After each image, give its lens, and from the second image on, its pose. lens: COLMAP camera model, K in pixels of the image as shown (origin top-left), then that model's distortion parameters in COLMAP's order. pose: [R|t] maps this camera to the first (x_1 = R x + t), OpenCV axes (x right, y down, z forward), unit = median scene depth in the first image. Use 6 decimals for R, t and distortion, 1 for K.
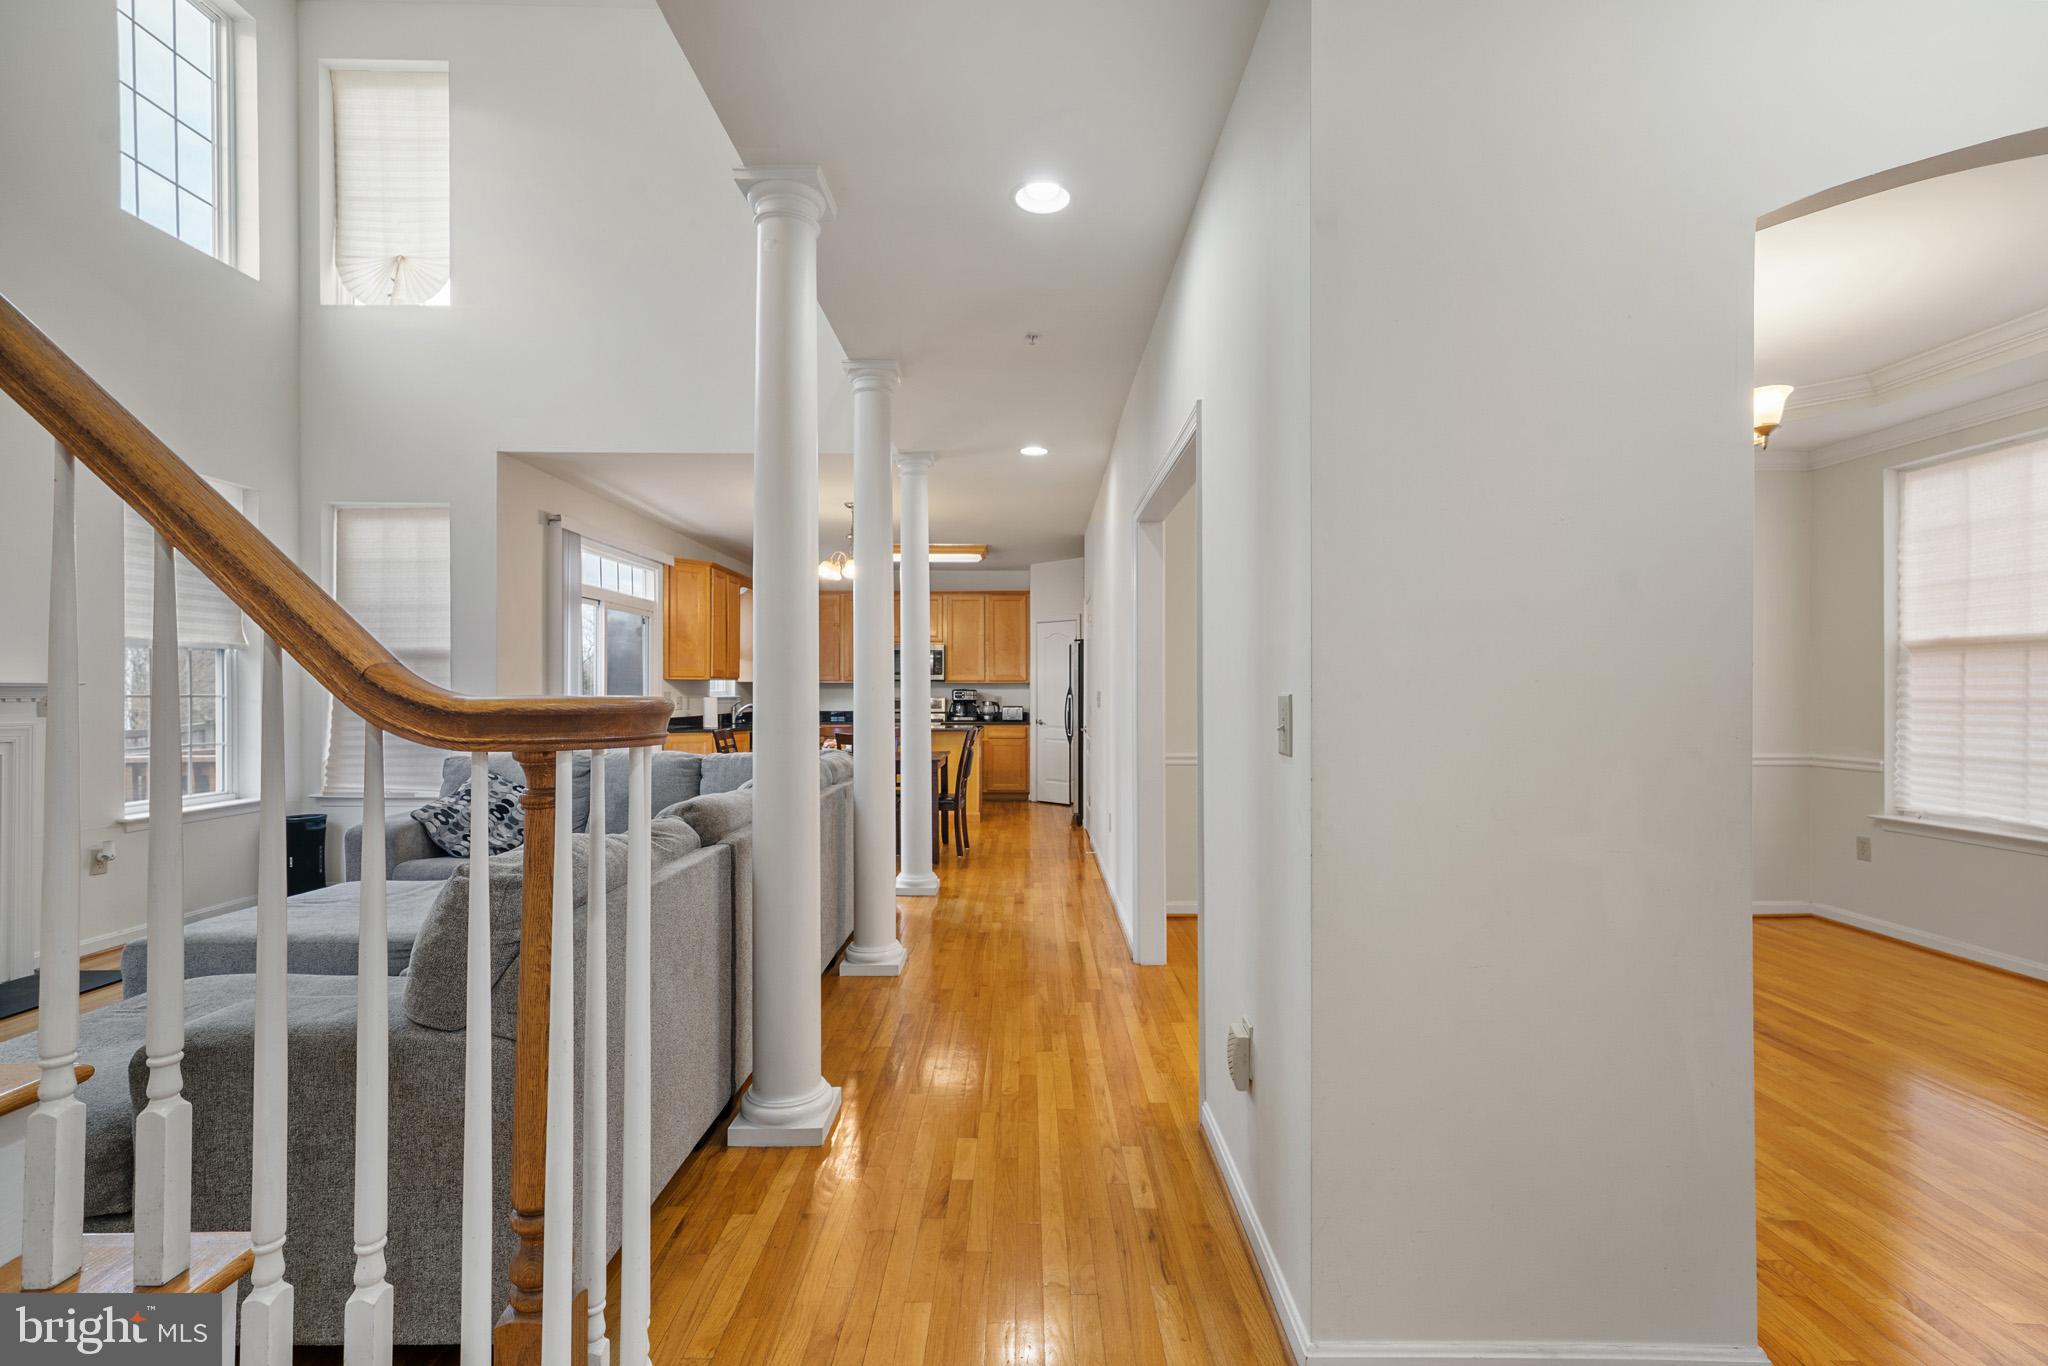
lens RADIAL K [[918.4, 0, 1053.1], [0, 918.4, 684.6], [0, 0, 1]] dist [0.023005, -0.000391]
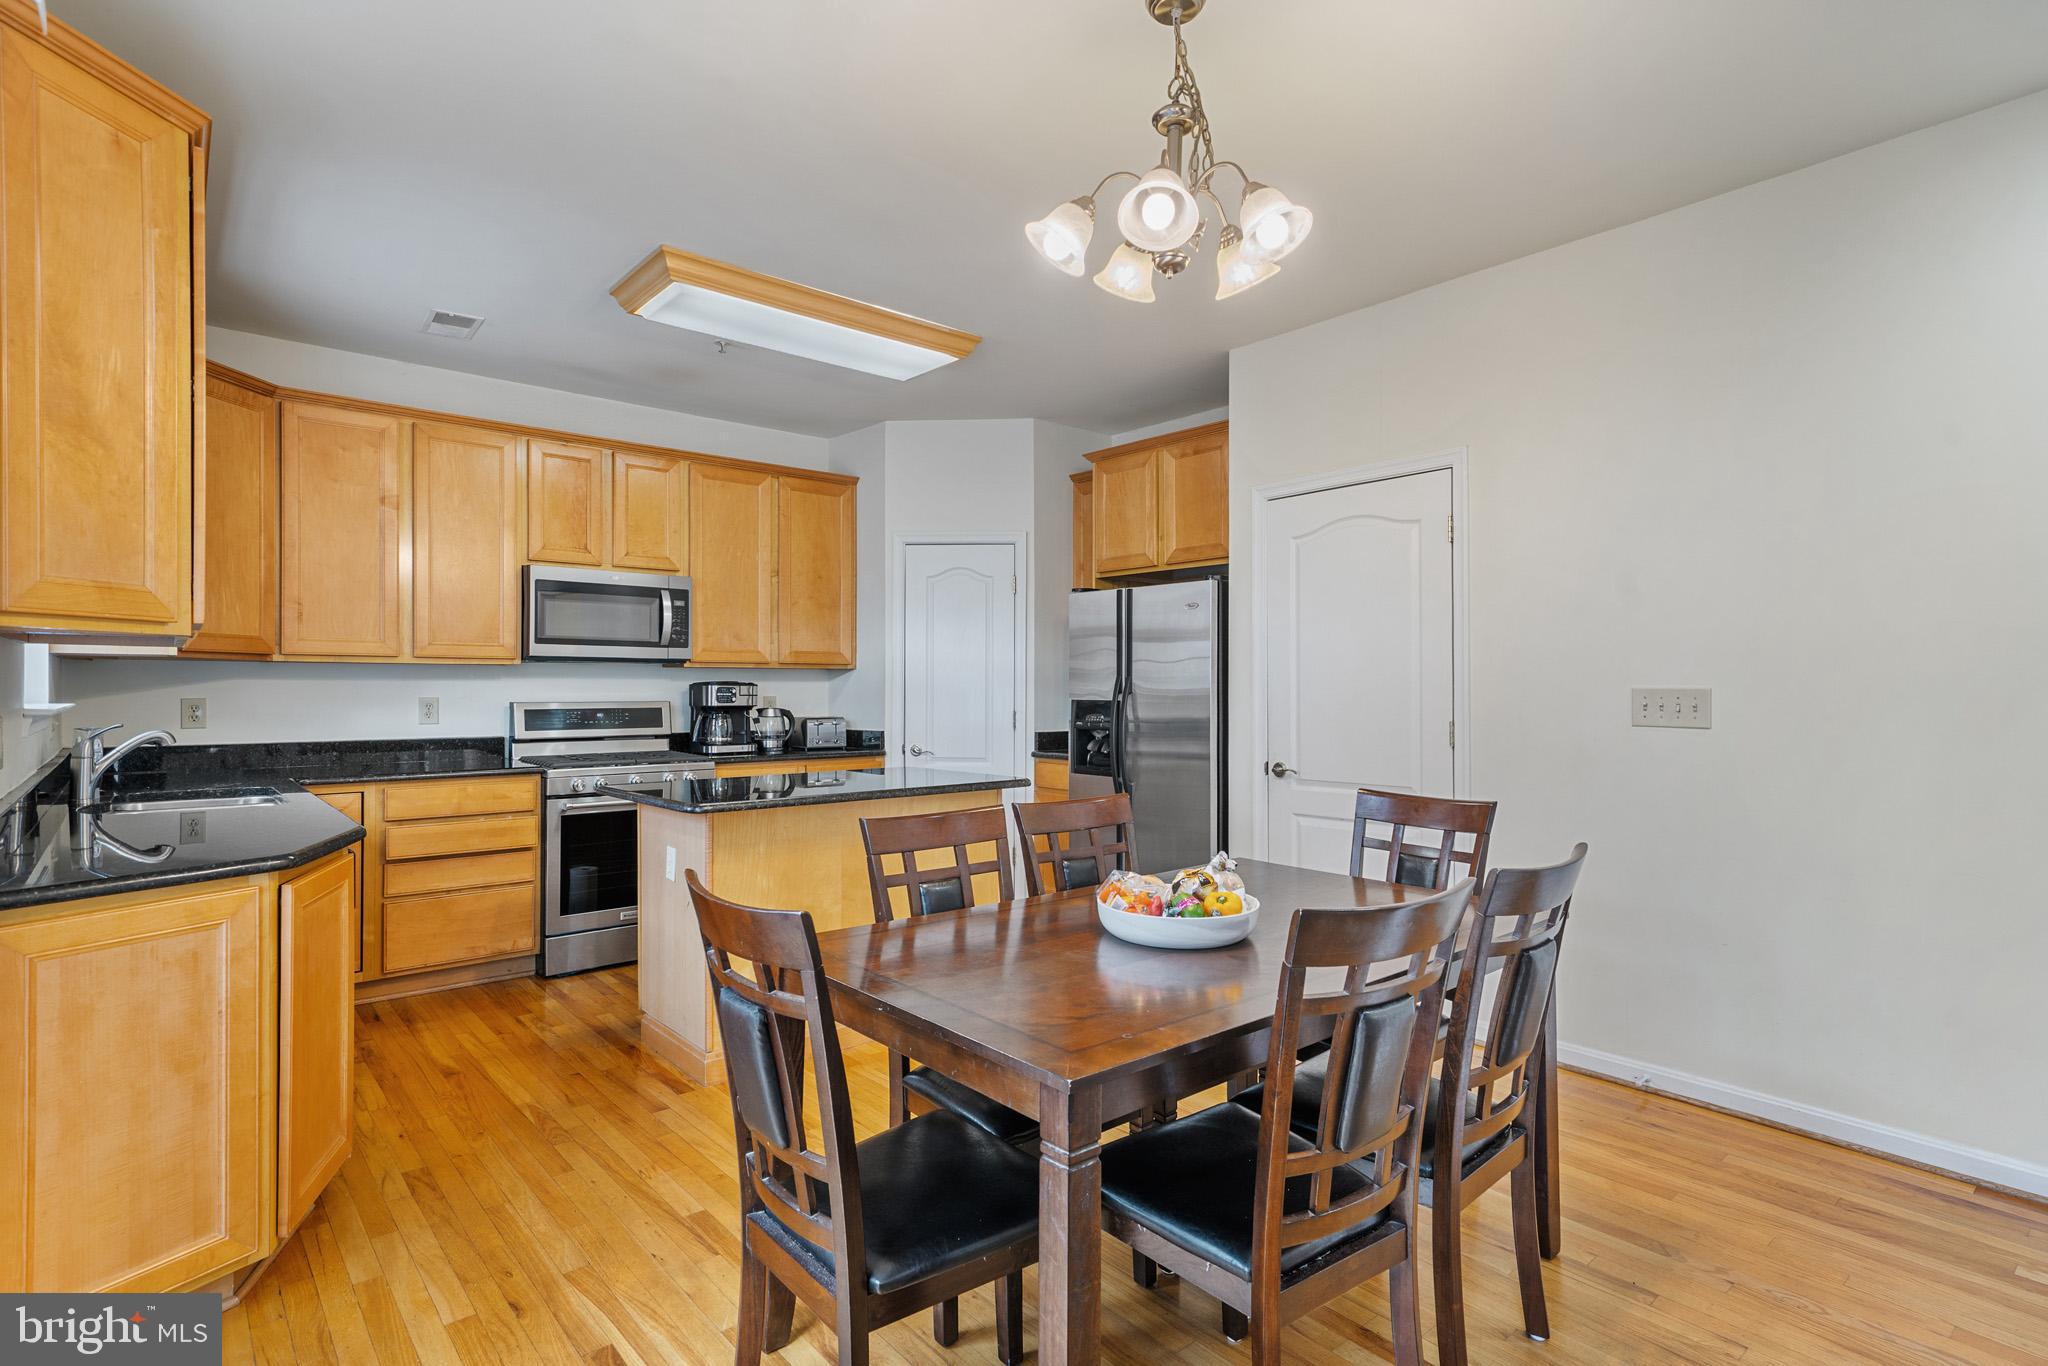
lens RADIAL K [[1009.6, 0, 1024.0], [0, 1009.6, 683.0], [0, 0, 1]] dist [0.008610, 0.000325]
pose [[0.768156, 0.001282, 0.640261, -0.613837], [-0.008374, 0.999933, 0.008045, 0.001163], [-0.640208, -0.011541, 0.768115, 1.104555]]
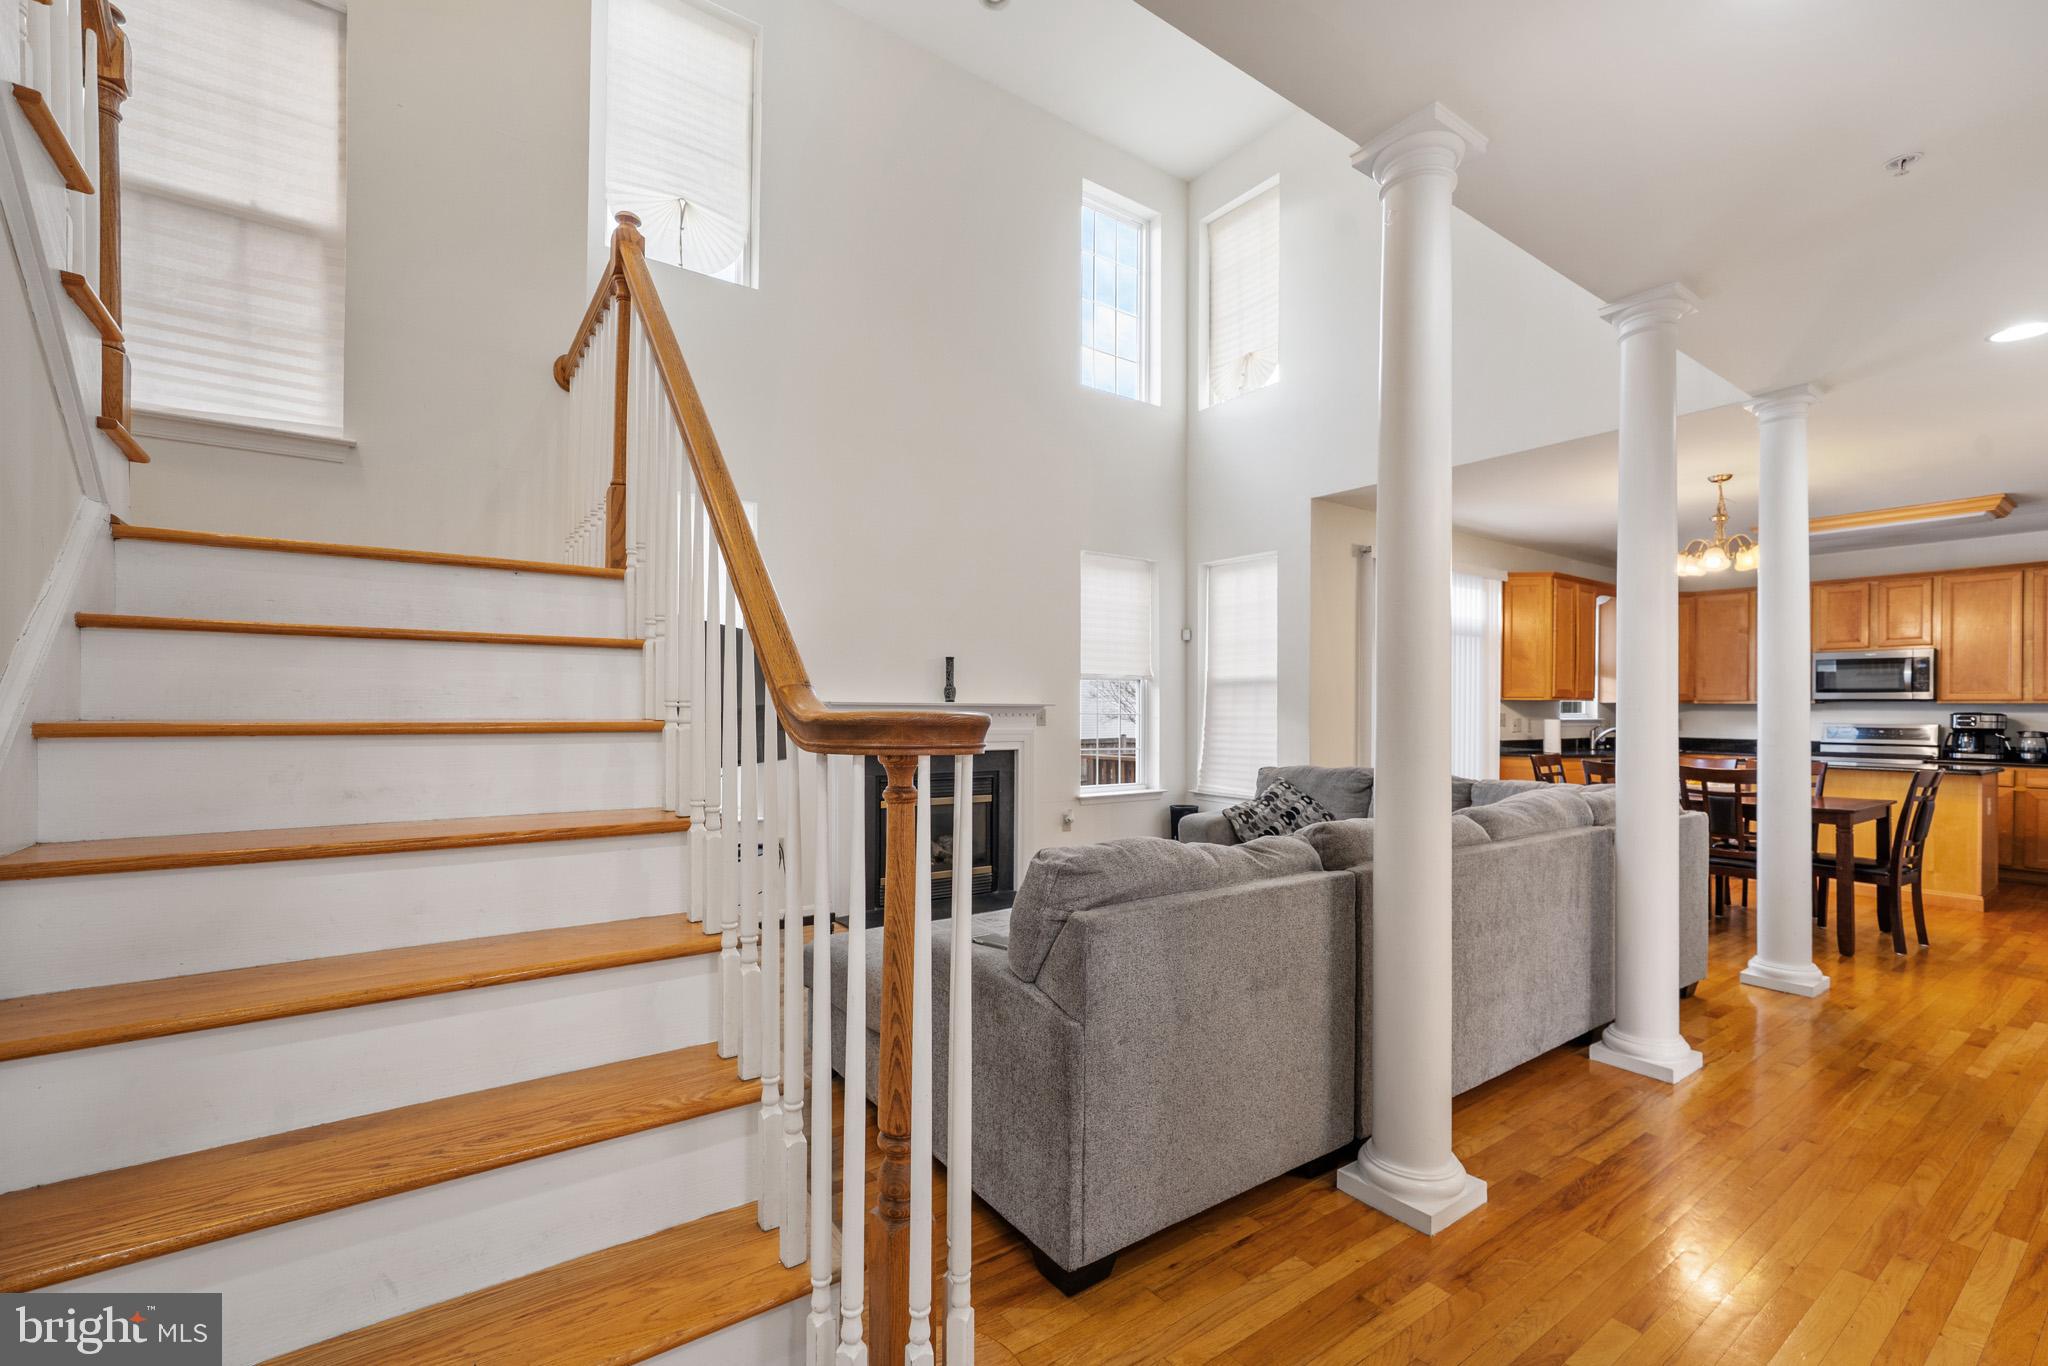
lens RADIAL K [[898.7, 0, 1036.9], [0, 898.7, 711.5], [0, 0, 1]] dist [0.009932, 0.000664]
pose [[0.578865, 0.004830, -0.815409, 0.100449], [-0.000432, 0.999984, 0.005617, 0.001405], [0.815424, -0.002899, 0.578857, 0.094946]]
